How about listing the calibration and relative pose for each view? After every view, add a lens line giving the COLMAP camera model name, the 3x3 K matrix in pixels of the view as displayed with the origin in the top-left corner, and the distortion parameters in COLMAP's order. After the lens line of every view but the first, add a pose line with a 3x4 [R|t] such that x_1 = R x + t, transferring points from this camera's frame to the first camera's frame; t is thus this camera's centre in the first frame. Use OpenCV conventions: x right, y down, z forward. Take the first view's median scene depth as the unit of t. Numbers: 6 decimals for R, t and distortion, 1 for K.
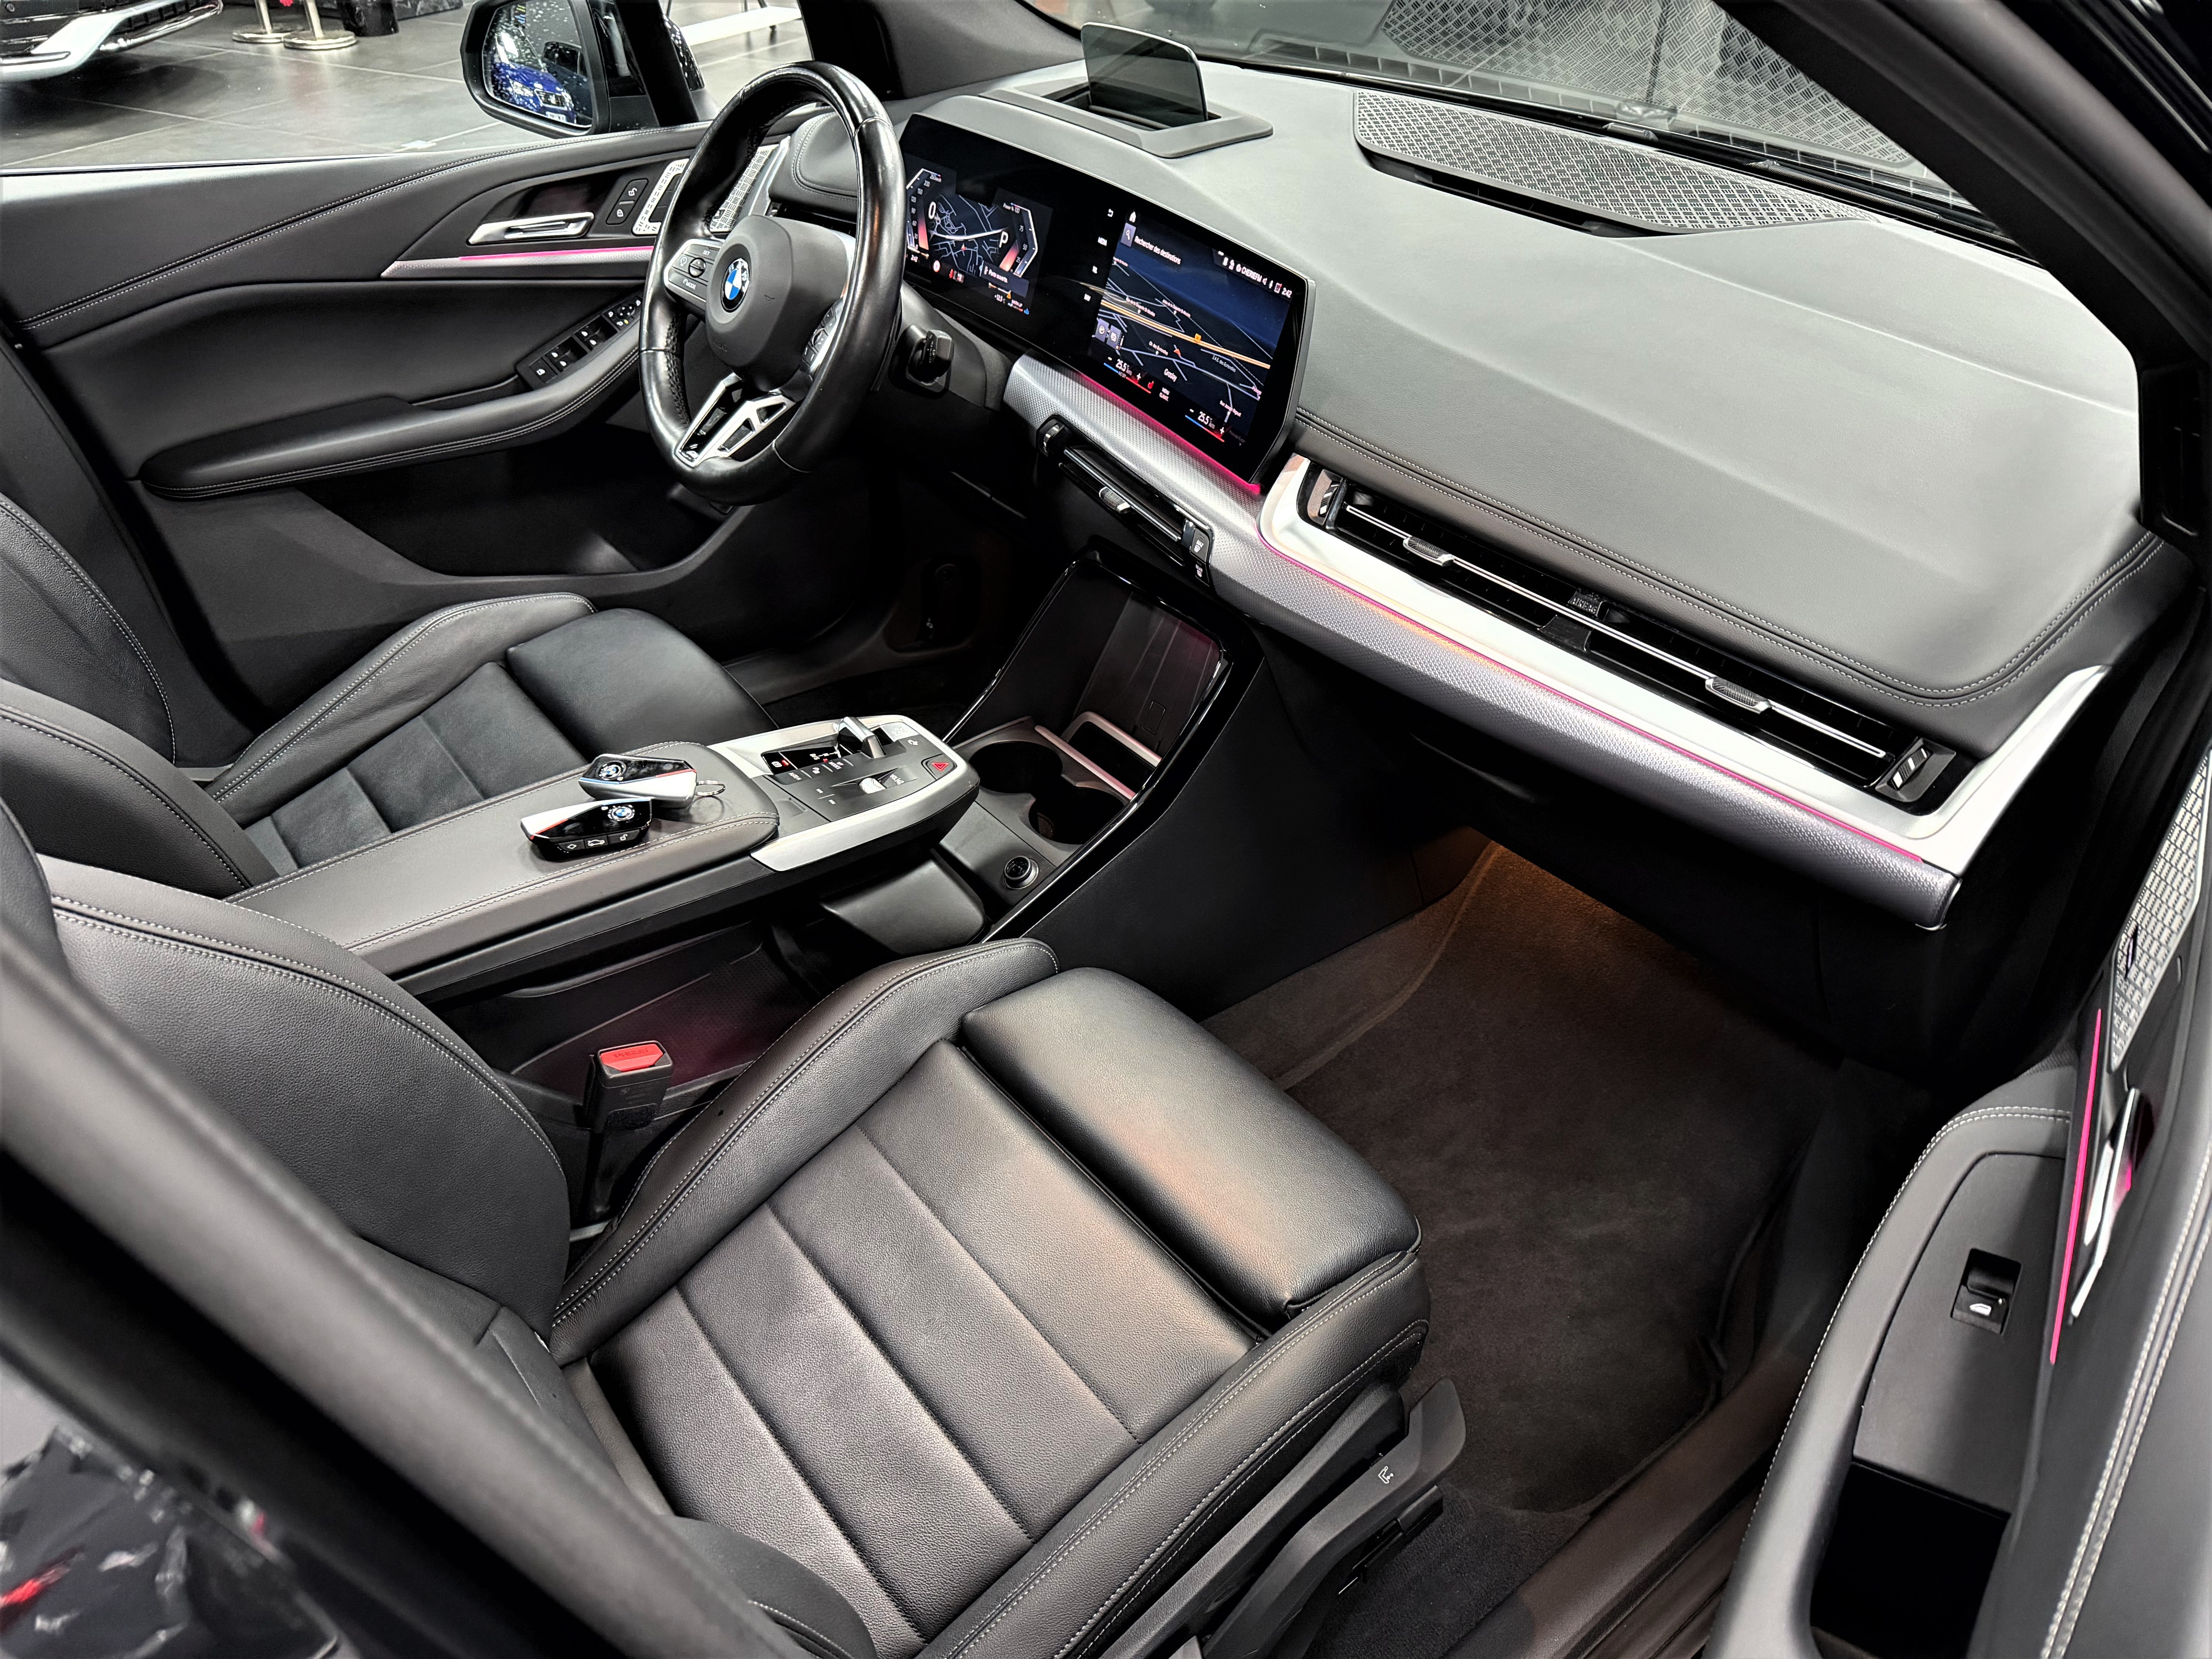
lens RADIAL K [[1592.7, 0, 1103.6], [0, 1592.7, 844.5], [0, 0, 1]] dist [0.017870, -0.041006]
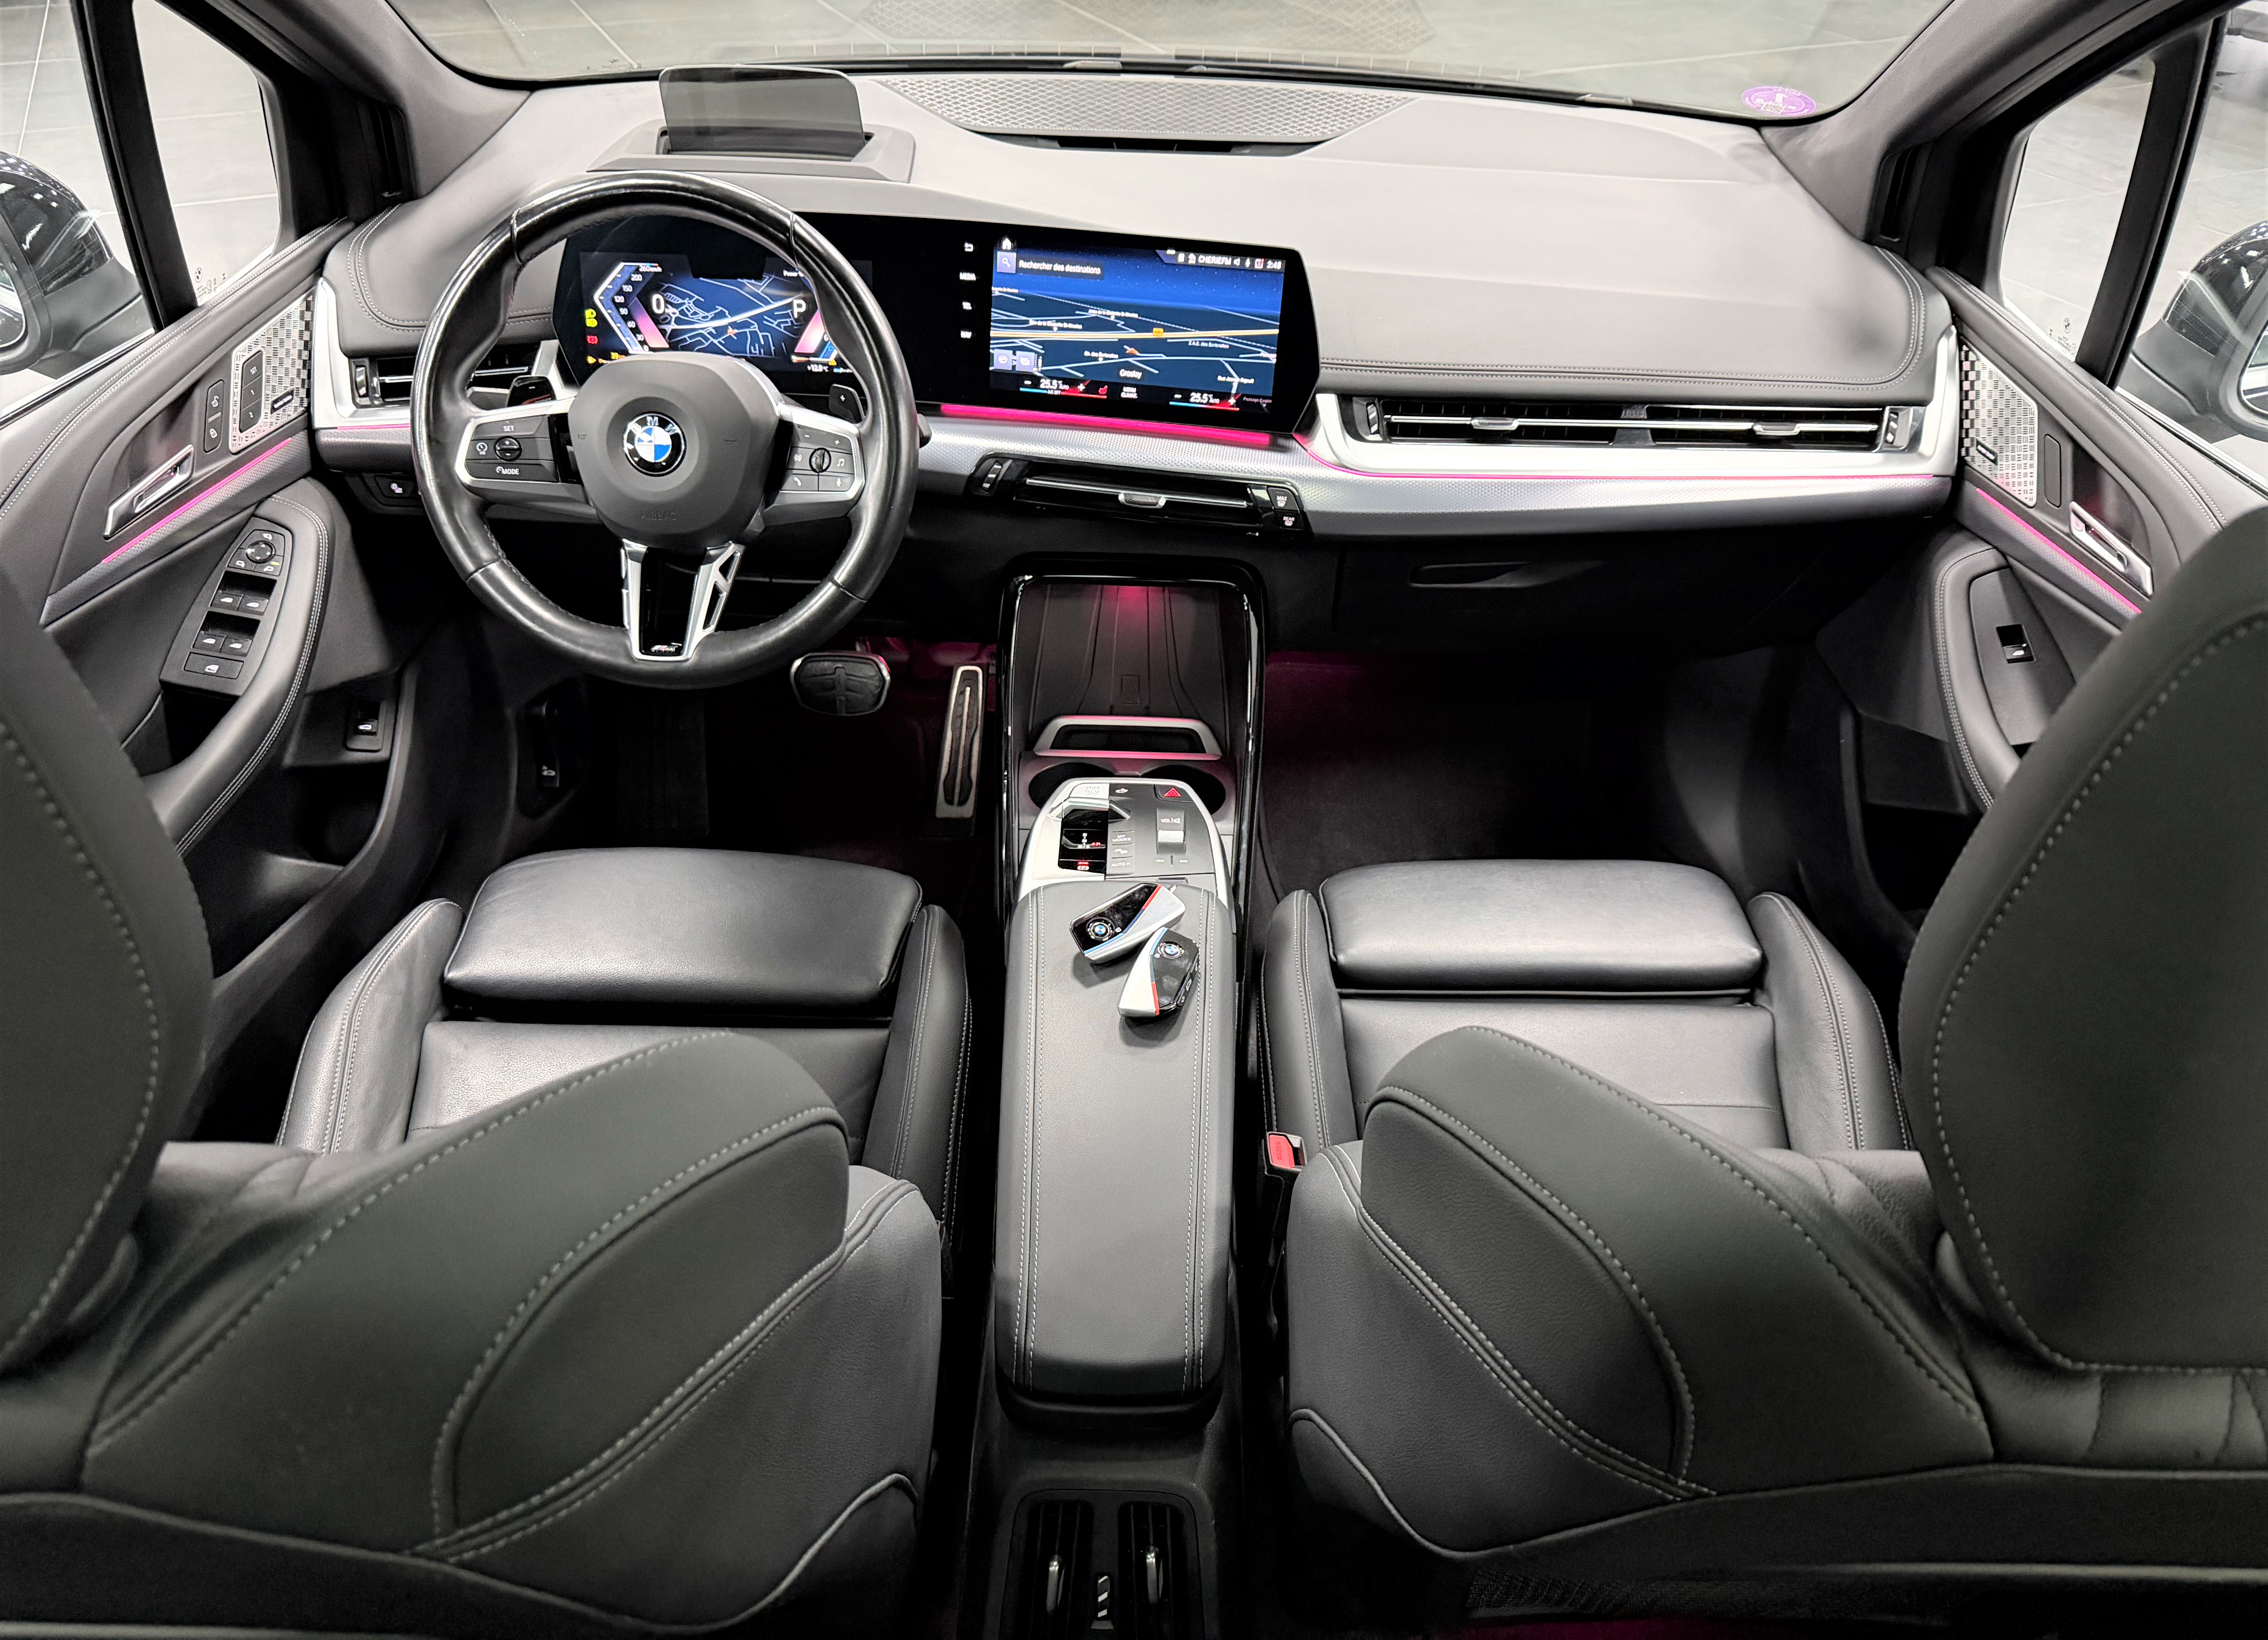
lens RADIAL K [[1615.2, 0, 1157.2], [0, 1615.2, 812.0], [0, 0, 1]] dist [0.030088, -0.064431]
pose [[0.616213, -0.480842, 0.623757, -0.739103], [0.450806, 0.864761, 0.221274, -0.262965], [-0.645799, 0.144842, 0.749643, 0.210405]]
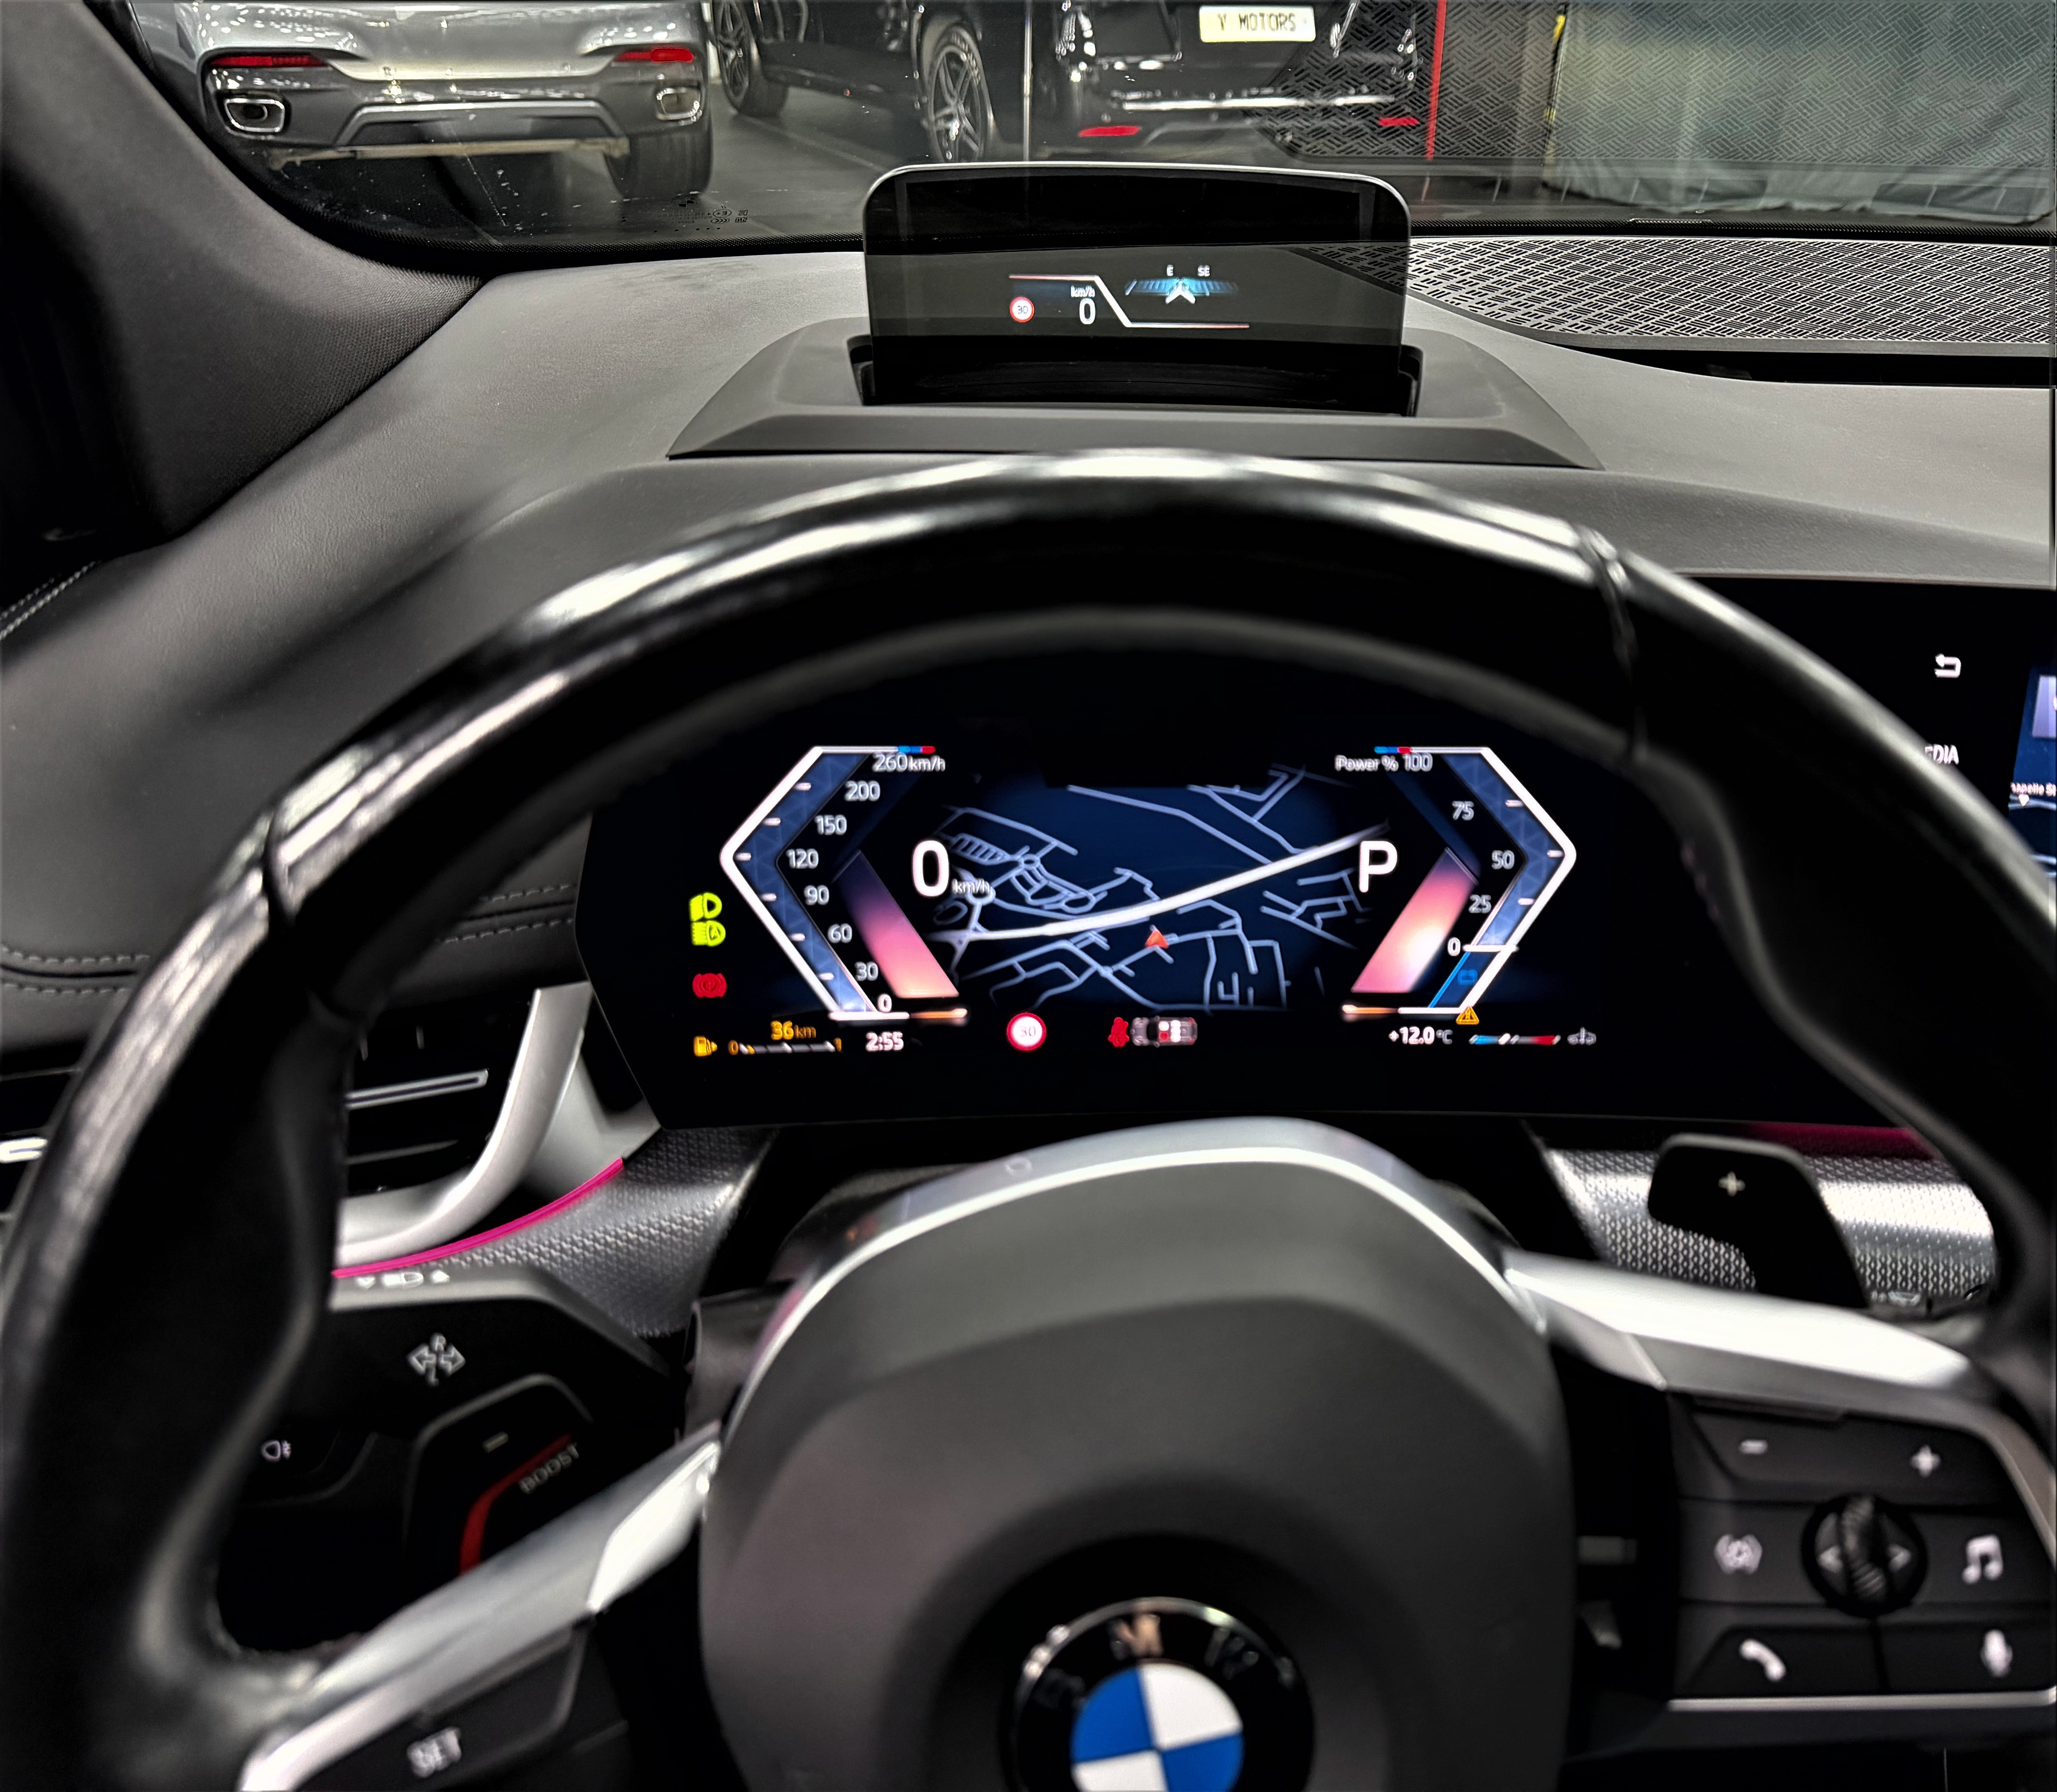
lens RADIAL K [[1699.7, 0, 1223.7], [0, 1699.7, 903.1], [0, 0, 1]] dist [0.105155, -0.173326]
pose [[0.557680, -0.421138, 0.715287, -0.340062], [0.475192, 0.868531, 0.140875, -0.475122], [-0.680577, 0.261336, 0.684484, 0.886216]]
